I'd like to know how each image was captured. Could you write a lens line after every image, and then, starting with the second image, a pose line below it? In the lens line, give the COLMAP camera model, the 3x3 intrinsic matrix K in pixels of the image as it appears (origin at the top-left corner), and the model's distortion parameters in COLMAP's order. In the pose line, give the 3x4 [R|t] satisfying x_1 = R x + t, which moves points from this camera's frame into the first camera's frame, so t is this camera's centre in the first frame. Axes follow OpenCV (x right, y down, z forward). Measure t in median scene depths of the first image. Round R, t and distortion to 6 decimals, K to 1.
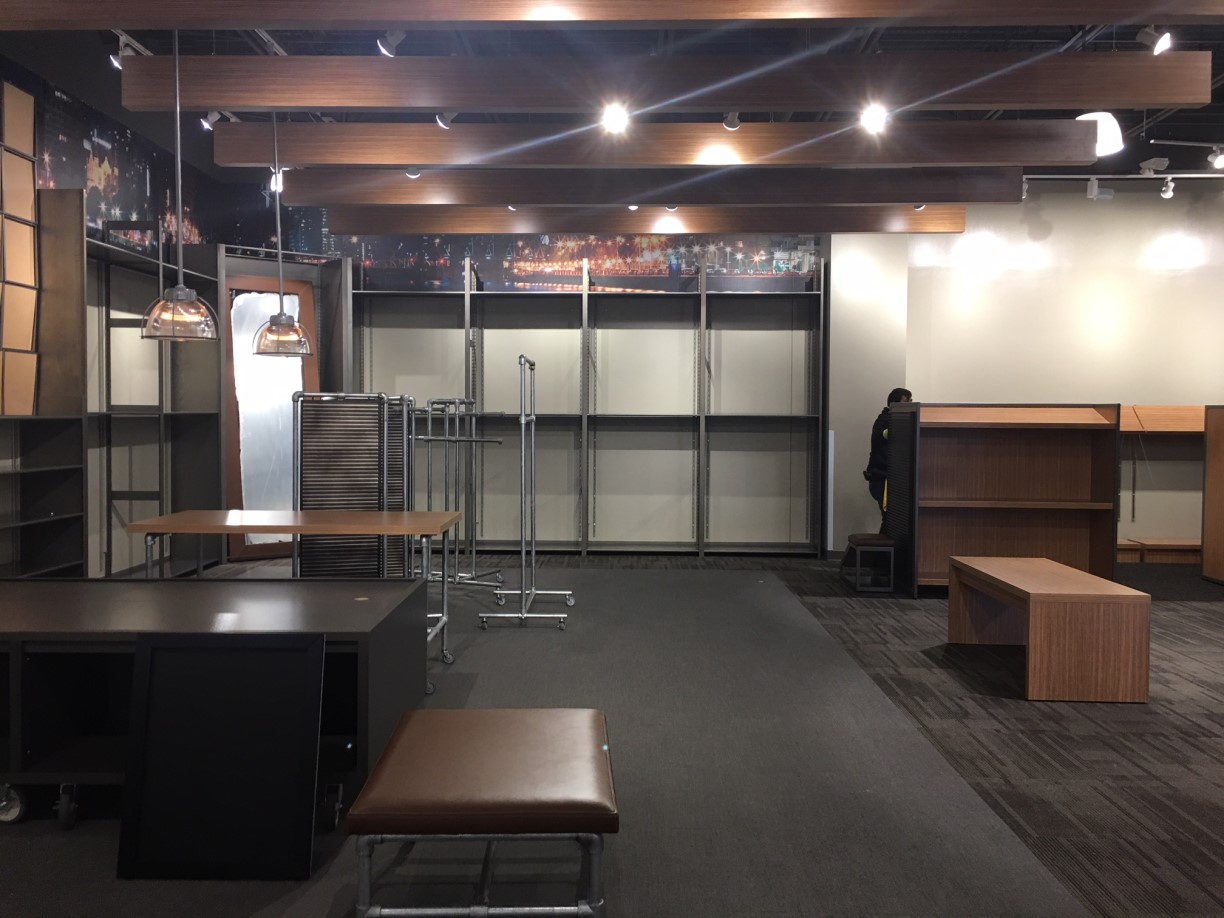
lens RADIAL K [[1031.2, 0, 596.0], [0, 1031.2, 447.2], [0, 0, 1]] dist [0.075460, -0.095752]
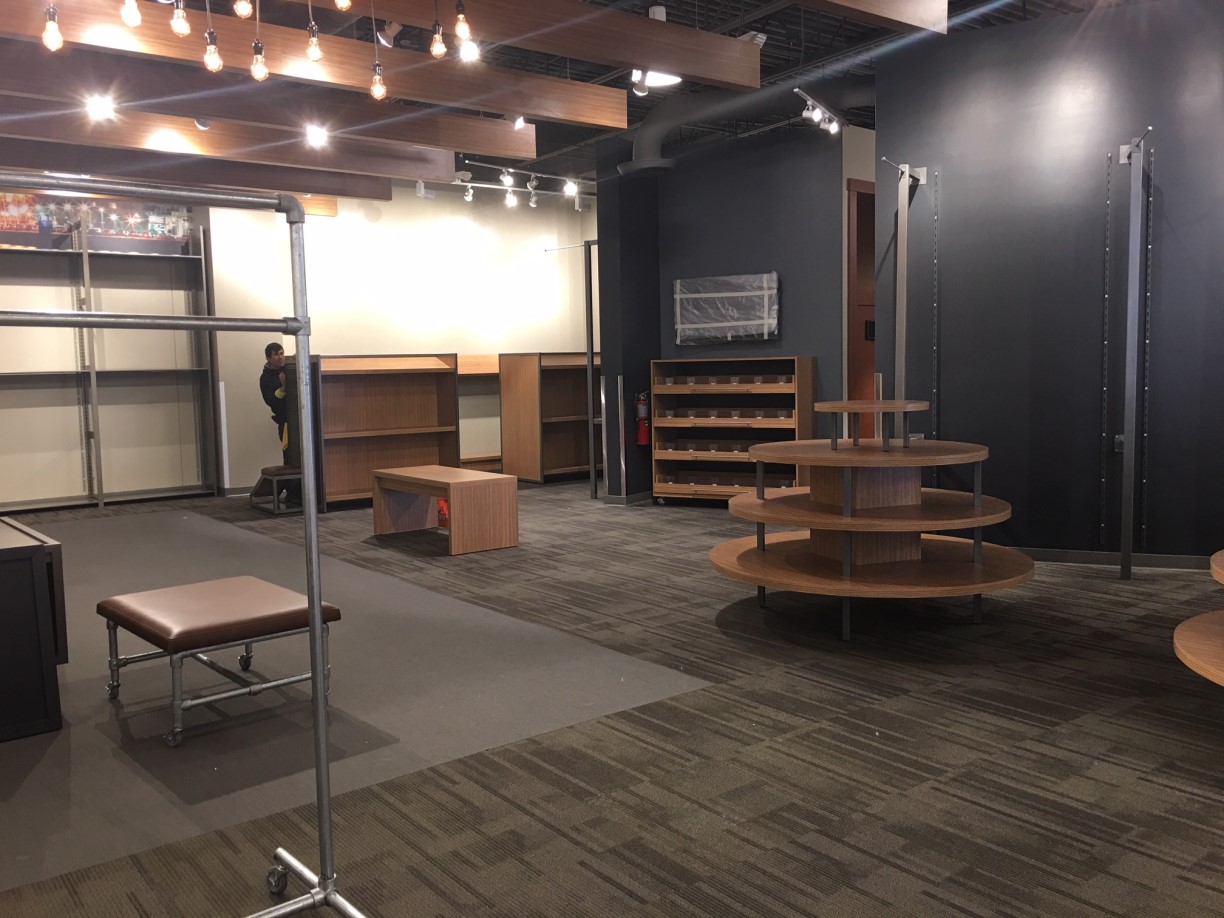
lens RADIAL K [[1031.2, 0, 596.0], [0, 1031.2, 447.2], [0, 0, 1]] dist [0.075460, -0.095752]
pose [[0.772166, -0.075560, 0.630913, -0.181176], [0.047877, 0.997001, 0.060807, 0.006055], [-0.633615, -0.016747, 0.773467, -0.135857]]
